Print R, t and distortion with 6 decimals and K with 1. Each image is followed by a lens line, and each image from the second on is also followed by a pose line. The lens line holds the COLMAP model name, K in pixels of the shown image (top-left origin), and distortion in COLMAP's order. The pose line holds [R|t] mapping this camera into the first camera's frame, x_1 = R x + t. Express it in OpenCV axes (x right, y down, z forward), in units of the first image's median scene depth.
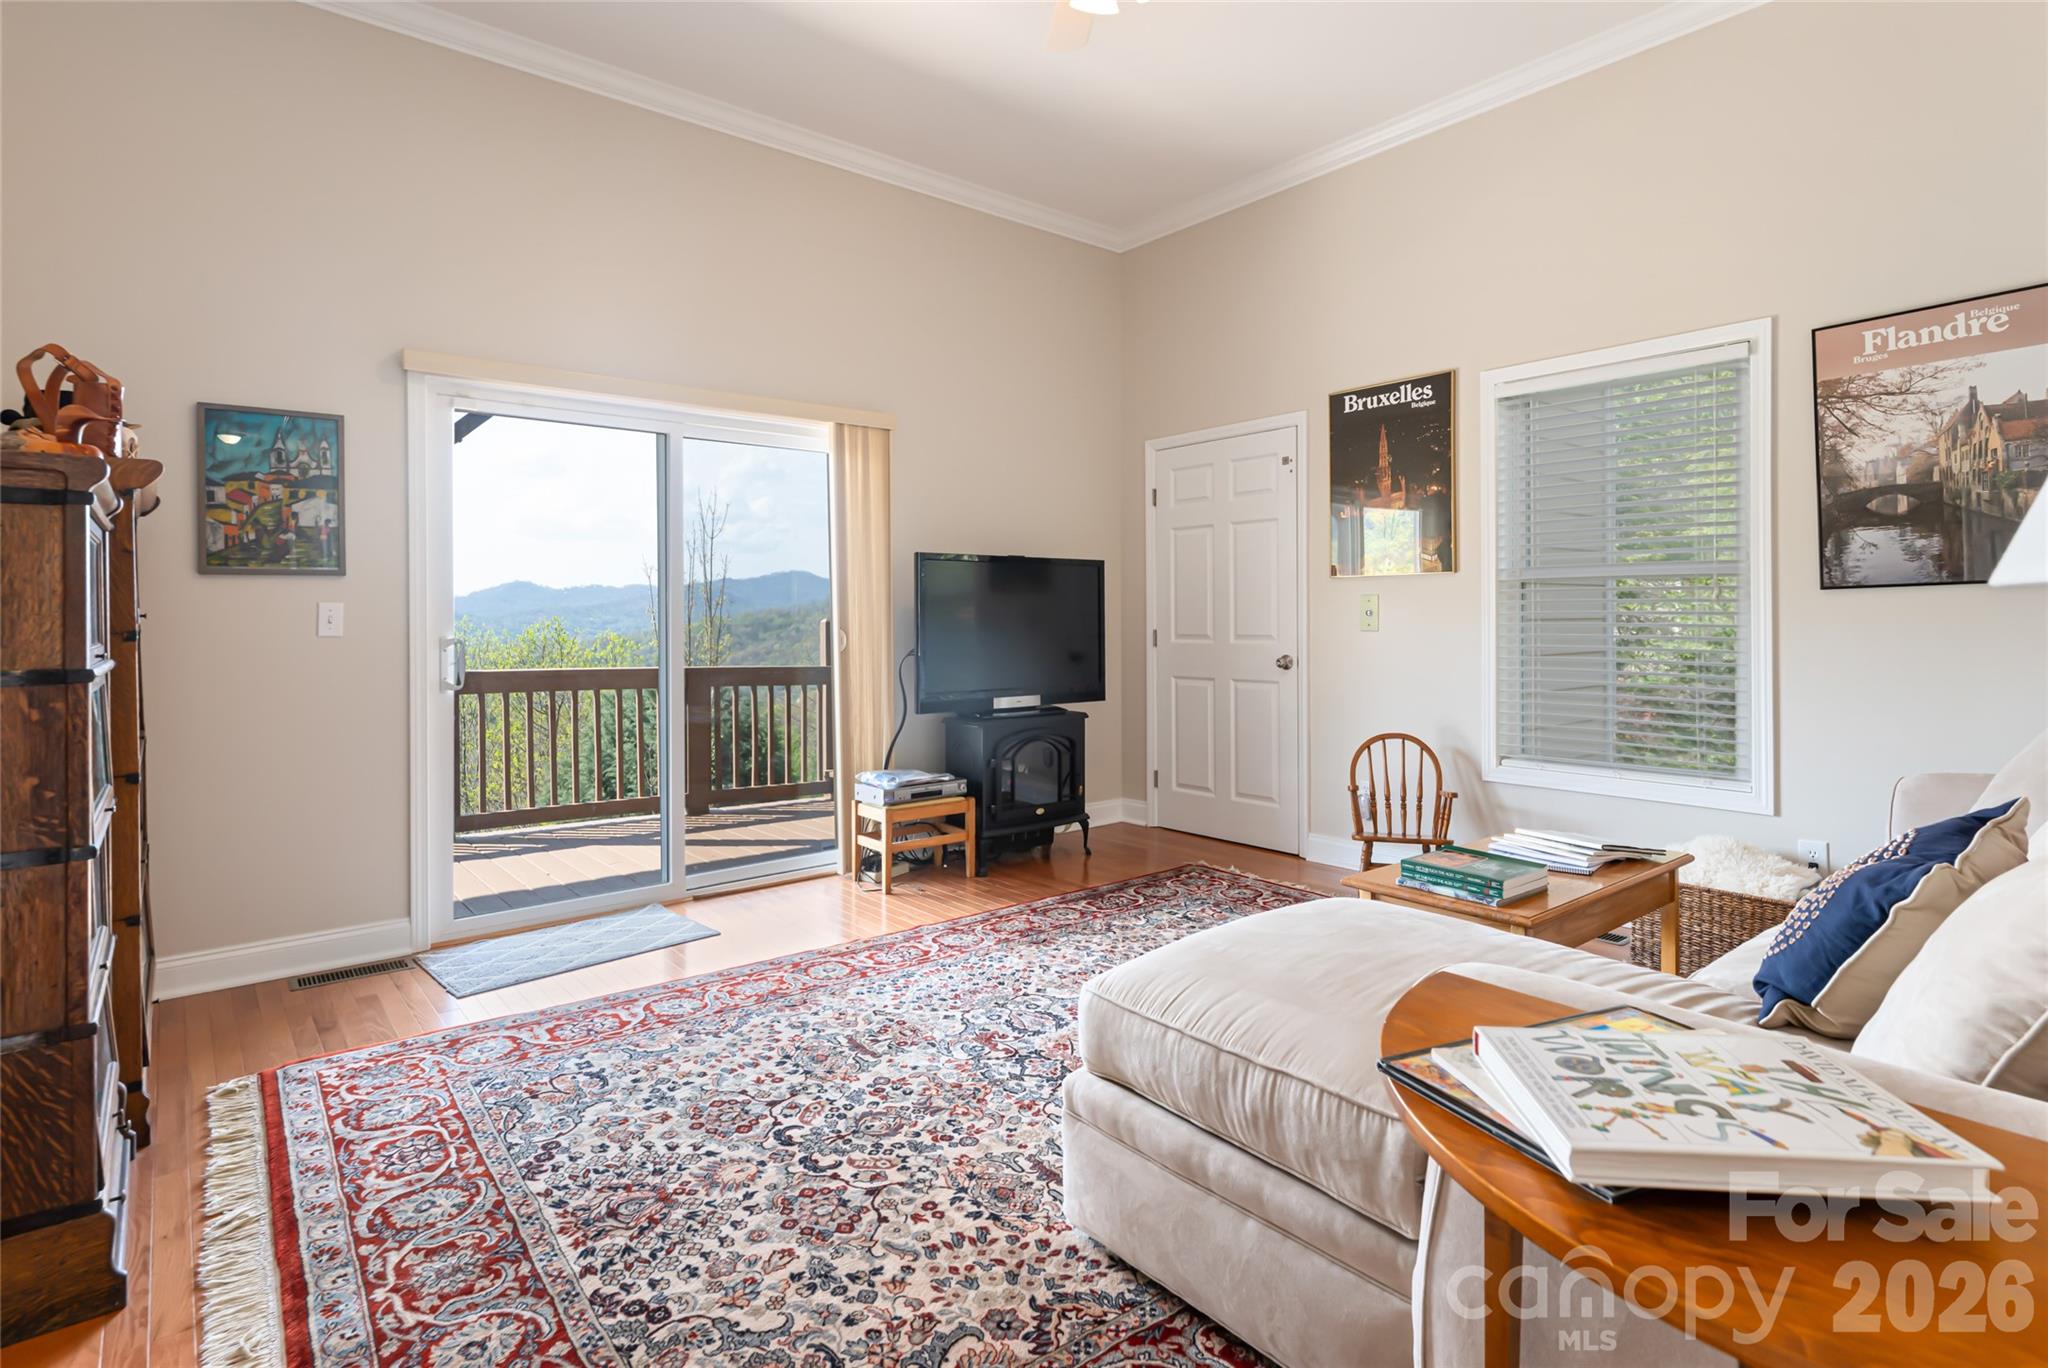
lens RADIAL K [[1030.1, 0, 1016.4], [0, 1030.1, 609.6], [0, 0, 1]] dist [0.000015, 0.000484]
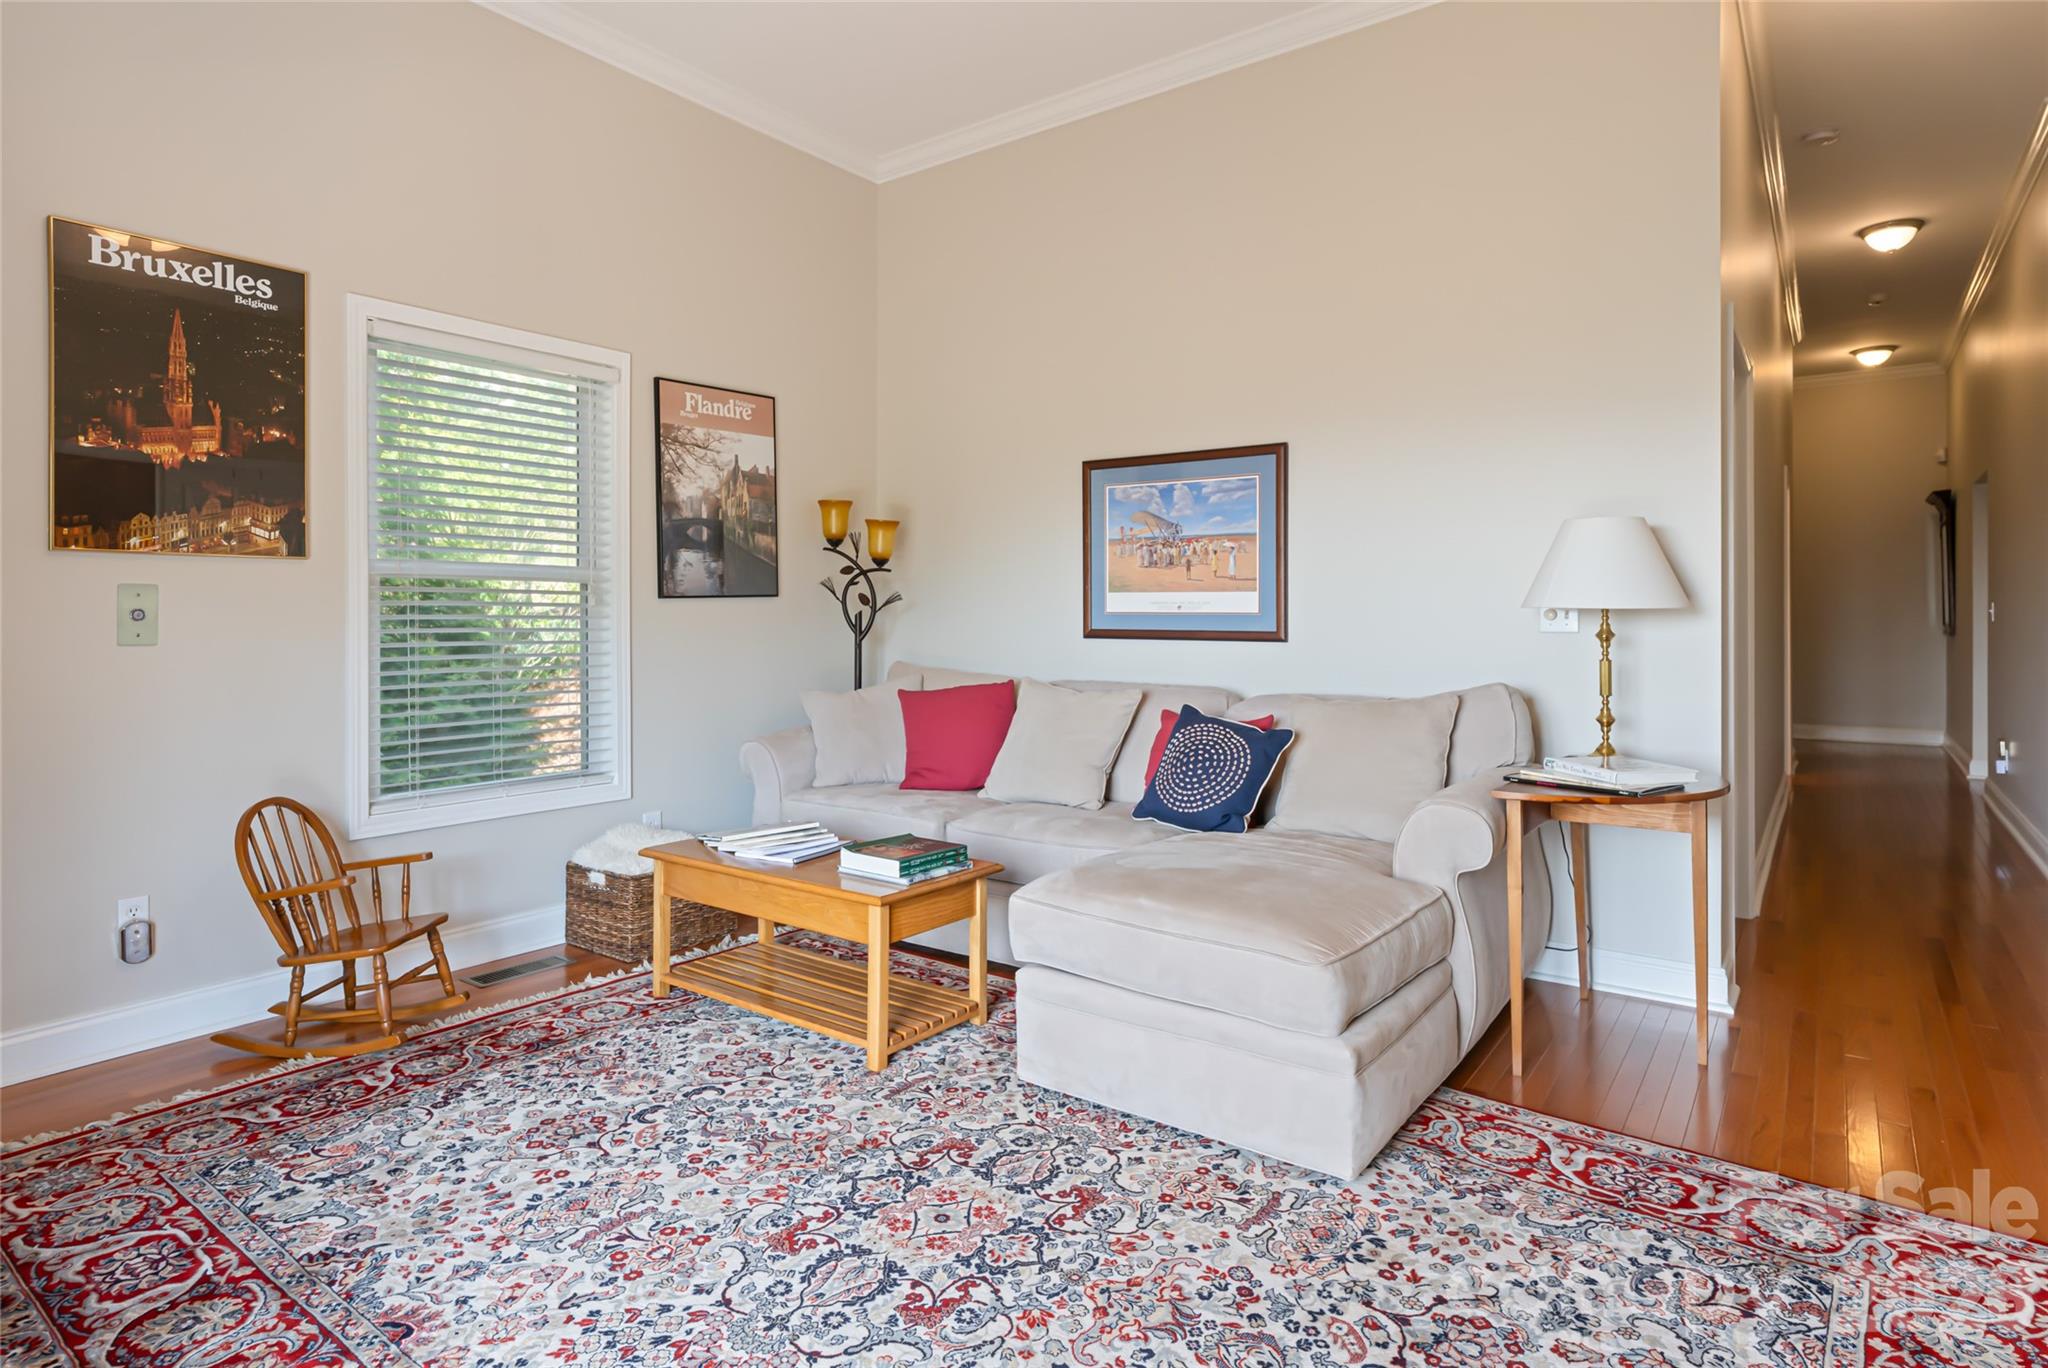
lens RADIAL K [[1097.4, 0, 1021.4], [0, 1097.4, 619.4], [0, 0, 1]] dist [0.001324, -0.000013]
pose [[-0.238470, 0.003816, 0.971142, -0.584334], [-0.004546, 0.999977, -0.005046, 0.010235], [-0.971139, -0.005618, -0.238447, 0.960405]]
